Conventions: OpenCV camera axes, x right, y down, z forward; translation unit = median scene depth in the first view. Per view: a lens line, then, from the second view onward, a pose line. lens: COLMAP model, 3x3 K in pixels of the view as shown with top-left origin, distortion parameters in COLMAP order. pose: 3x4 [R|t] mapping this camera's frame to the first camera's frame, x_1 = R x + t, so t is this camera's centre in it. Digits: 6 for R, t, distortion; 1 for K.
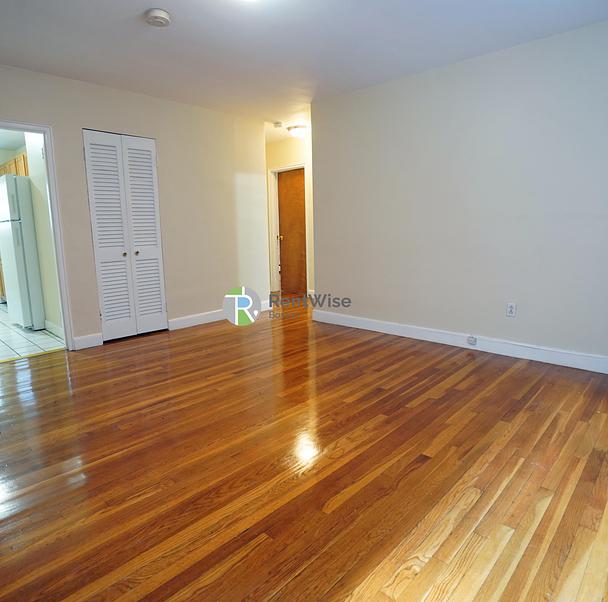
lens RADIAL K [[424.8, 0, 304.0], [0, 424.8, 301.0], [0, 0, 1]] dist [-0.075248, 0.034969]
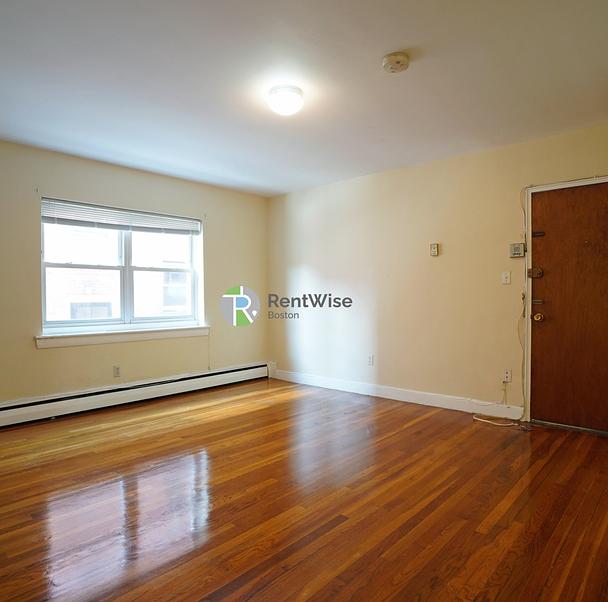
lens RADIAL K [[424.8, 0, 304.0], [0, 424.8, 301.0], [0, 0, 1]] dist [-0.075248, 0.034969]
pose [[-0.999534, 0.023958, -0.018906, -0.101090], [0.019927, 0.981524, 0.190296, -0.279655], [0.023116, 0.189831, -0.981545, 1.562619]]
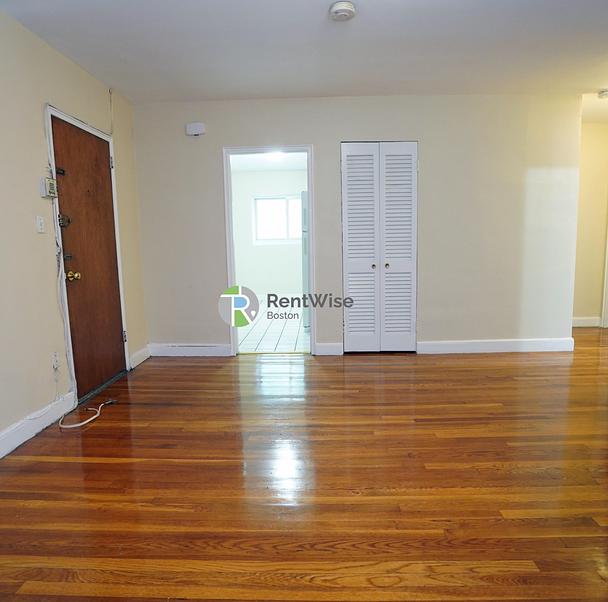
lens RADIAL K [[444.9, 0, 304.0], [0, 444.9, 301.0], [0, 0, 1]] dist [-0.083116, 0.048365]
pose [[0.654137, 0.099532, -0.749798, 0.295856], [-0.121611, 0.992247, 0.025620, -0.048234], [0.746535, 0.074425, 0.661170, 0.269108]]
